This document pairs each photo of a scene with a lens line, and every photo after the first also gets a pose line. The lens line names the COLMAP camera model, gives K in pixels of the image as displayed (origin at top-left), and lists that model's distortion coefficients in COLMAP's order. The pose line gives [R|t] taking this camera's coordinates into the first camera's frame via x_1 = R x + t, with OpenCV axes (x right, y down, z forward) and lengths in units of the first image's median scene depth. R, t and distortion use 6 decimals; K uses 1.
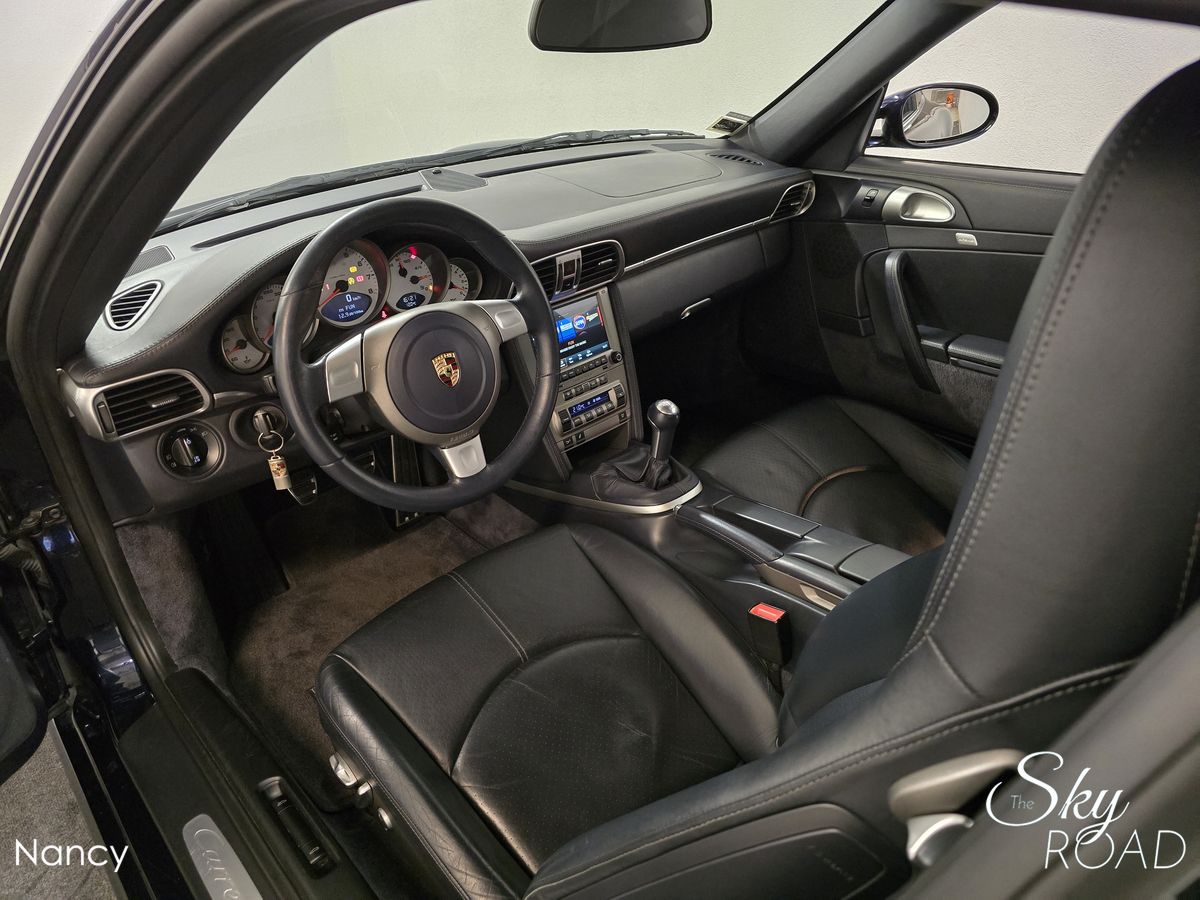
lens RADIAL K [[823.1, 0, 593.7], [0, 823.1, 449.6], [0, 0, 1]] dist [0.069102, -0.089347]
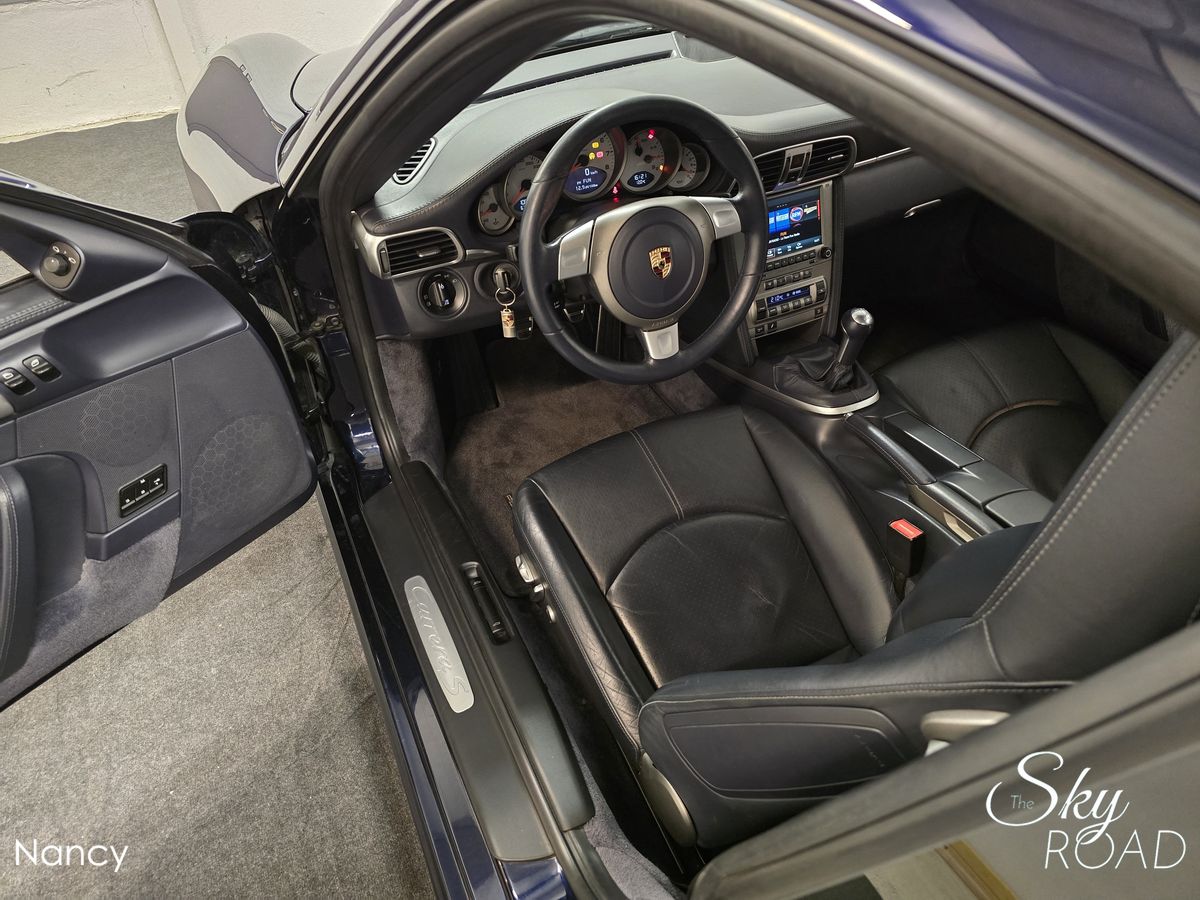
lens RADIAL K [[823.1, 0, 593.7], [0, 823.1, 449.6], [0, 0, 1]] dist [0.069102, -0.089347]
pose [[0.957472, 0.208362, -0.199579, 0.010544], [-0.161177, 0.959991, 0.228996, -0.087249], [0.239308, -0.187090, 0.952748, -0.124541]]
